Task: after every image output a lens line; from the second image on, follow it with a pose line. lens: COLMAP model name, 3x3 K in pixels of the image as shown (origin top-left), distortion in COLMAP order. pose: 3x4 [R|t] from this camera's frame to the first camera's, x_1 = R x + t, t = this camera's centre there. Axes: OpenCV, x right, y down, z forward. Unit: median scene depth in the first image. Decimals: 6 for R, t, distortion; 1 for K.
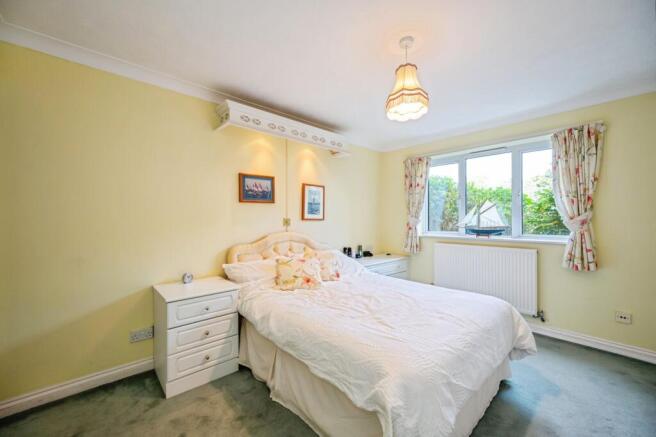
lens RADIAL K [[256.6, 0, 327.8], [0, 256.6, 216.6], [0, 0, 1]] dist [-0.003761, -0.000131]
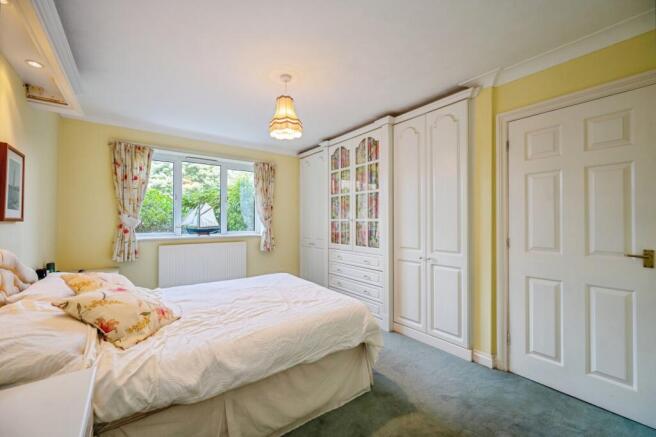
lens RADIAL K [[256.6, 0, 328.7], [0, 256.6, 217.4], [0, 0, 1]] dist [-0.003761, -0.000131]
pose [[0.109402, 0.009844, 0.993949, -0.490172], [-0.012899, 0.999881, -0.008483, 0.002745], [-0.993914, -0.011892, 0.109516, 0.354983]]
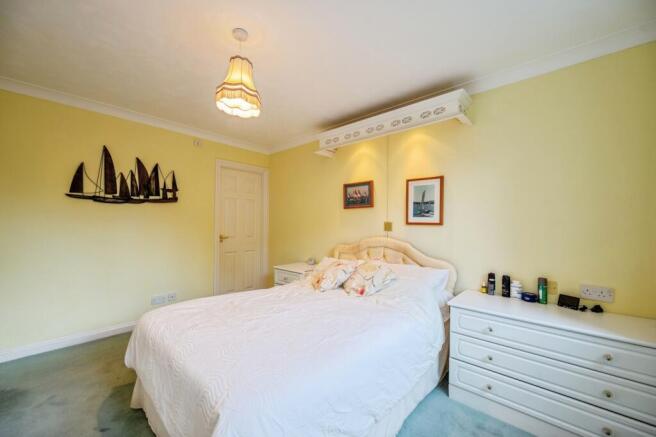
lens RADIAL K [[256.6, 0, 325.6], [0, 256.6, 220.3], [0, 0, 1]] dist [-0.003761, -0.000131]
pose [[0.093272, -0.003162, -0.995636, 0.694766], [0.011578, 0.999931, -0.002091, -0.001263], [0.995573, -0.011332, 0.093302, 0.664929]]
